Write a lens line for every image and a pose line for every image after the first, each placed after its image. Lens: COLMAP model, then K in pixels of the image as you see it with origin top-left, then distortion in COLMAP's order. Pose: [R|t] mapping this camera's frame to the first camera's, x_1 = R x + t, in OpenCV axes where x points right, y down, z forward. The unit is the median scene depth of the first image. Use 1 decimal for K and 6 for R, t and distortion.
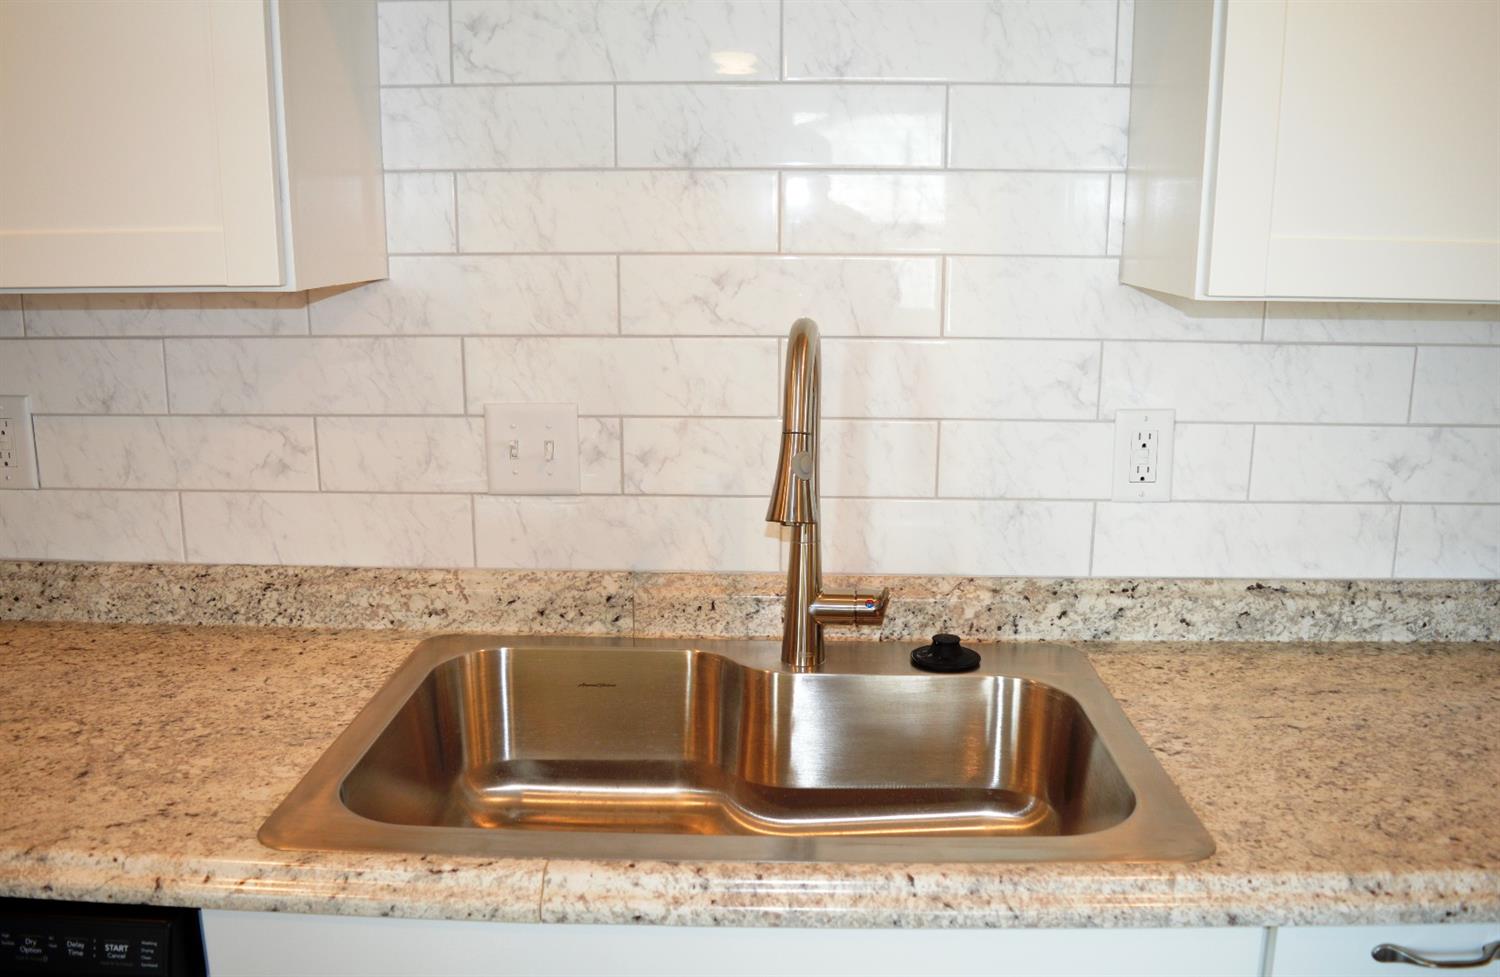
lens RADIAL K [[1205.2, 0, 750.0], [0, 1205.2, 488.5], [0, 0, 1]] dist [-0.088323, 0.005297]
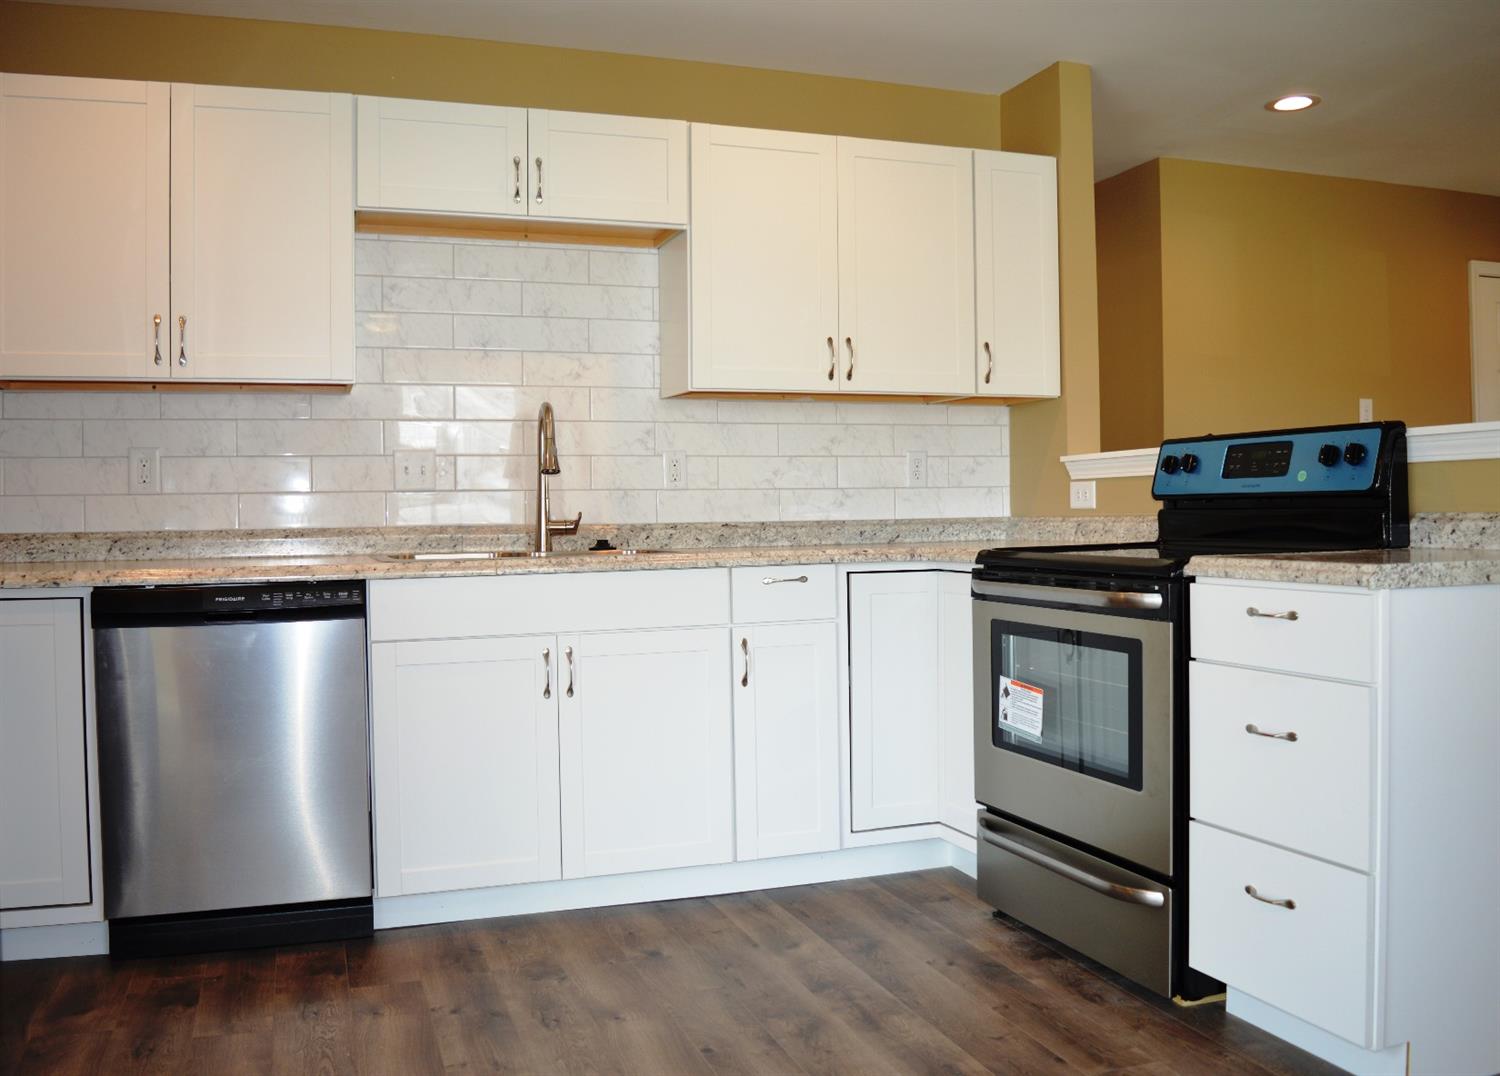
lens RADIAL K [[1268.6, 0, 744.0], [0, 1268.6, 531.4], [0, 0, 1]] dist [-0.110283, 0.001205]
pose [[0.925021, -0.021507, 0.379307, -0.507420], [0.096643, 0.978874, -0.180181, 0.561809], [-0.367419, 0.203329, 0.907558, -1.330045]]
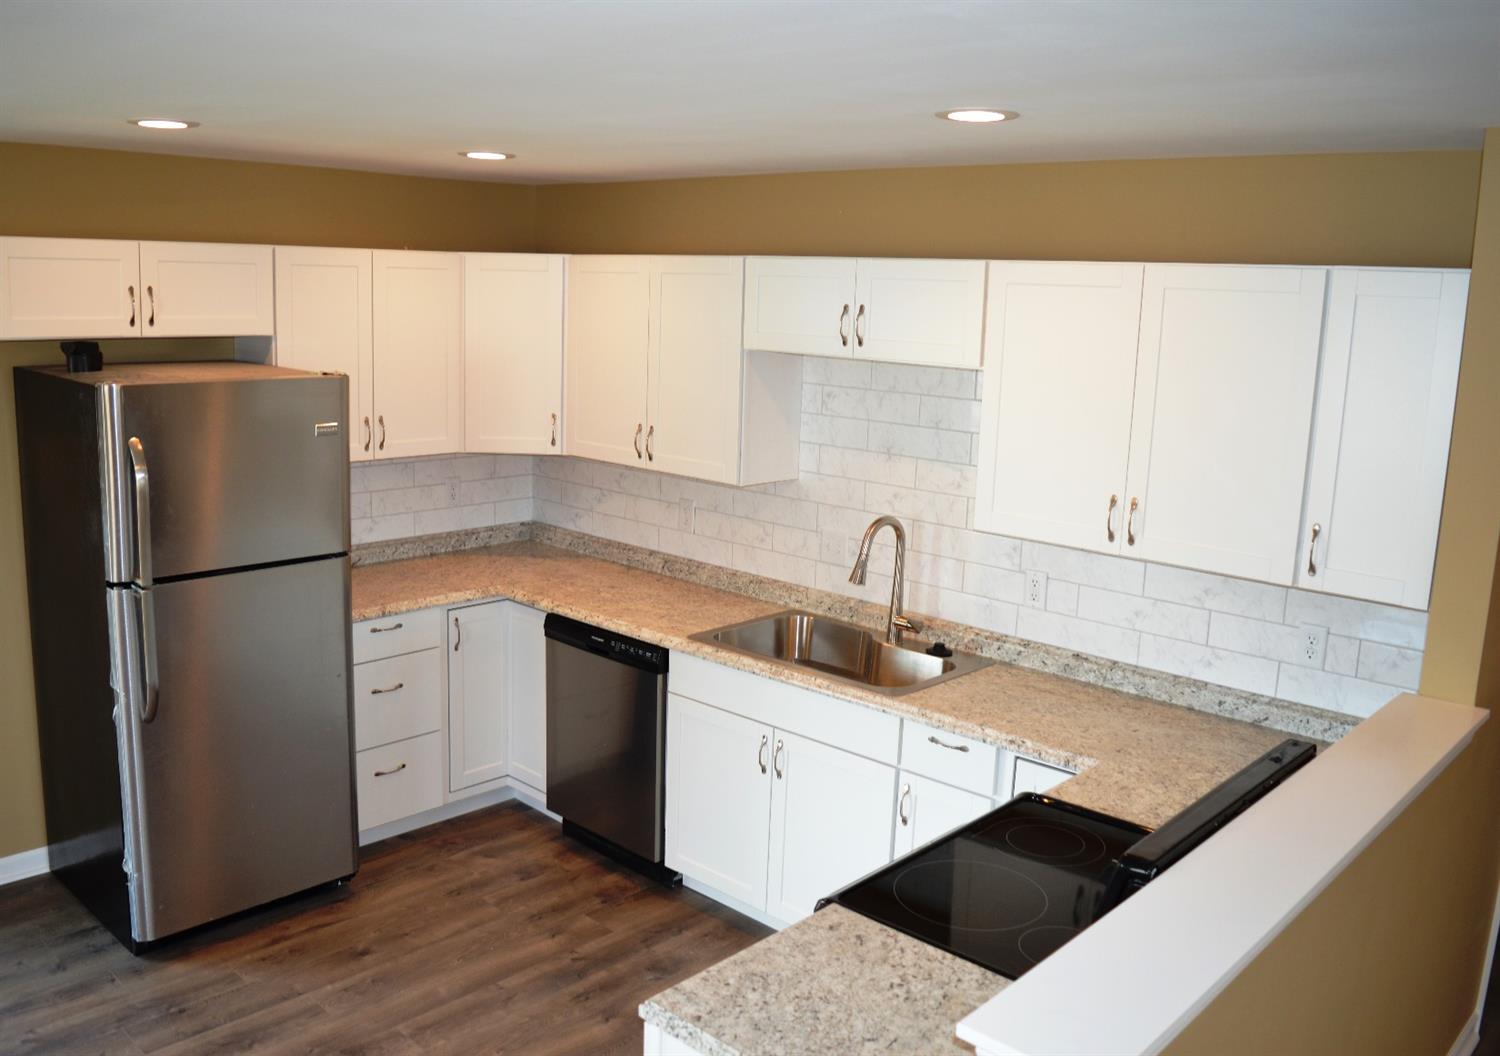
lens RADIAL K [[1276.8, 0, 723.4], [0, 1276.8, 526.5], [0, 0, 1]] dist [-0.084800, 0.015723]
pose [[0.751031, 0.144962, -0.644158, 1.473801], [-0.170523, 0.985088, 0.022871, -0.103107], [0.637868, 0.092667, 0.764551, -1.354443]]
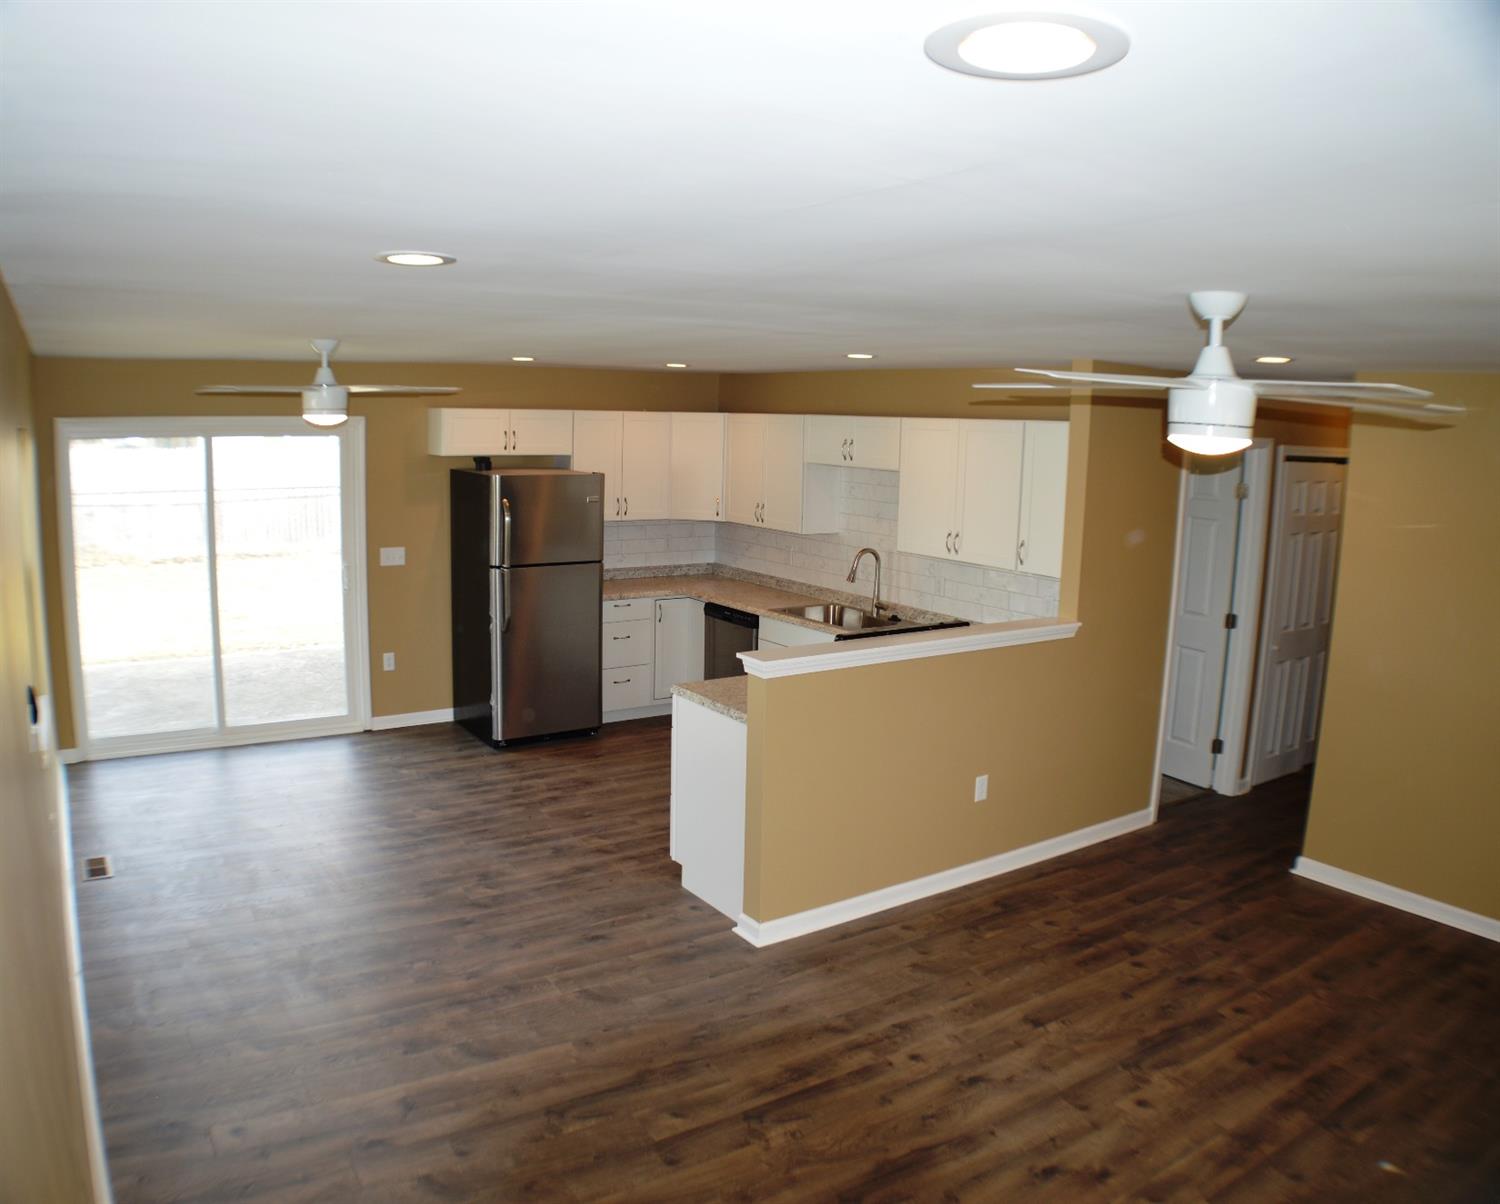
lens RADIAL K [[1143.9, 0, 750.0], [0, 1143.9, 602.0], [0, 0, 1]] dist [-0.163978, -0.000984]
pose [[0.593602, 0.140909, -0.792327, 3.368721], [-0.194796, 0.980432, 0.028423, 0.051453], [0.780828, 0.137470, 0.609434, -2.233493]]
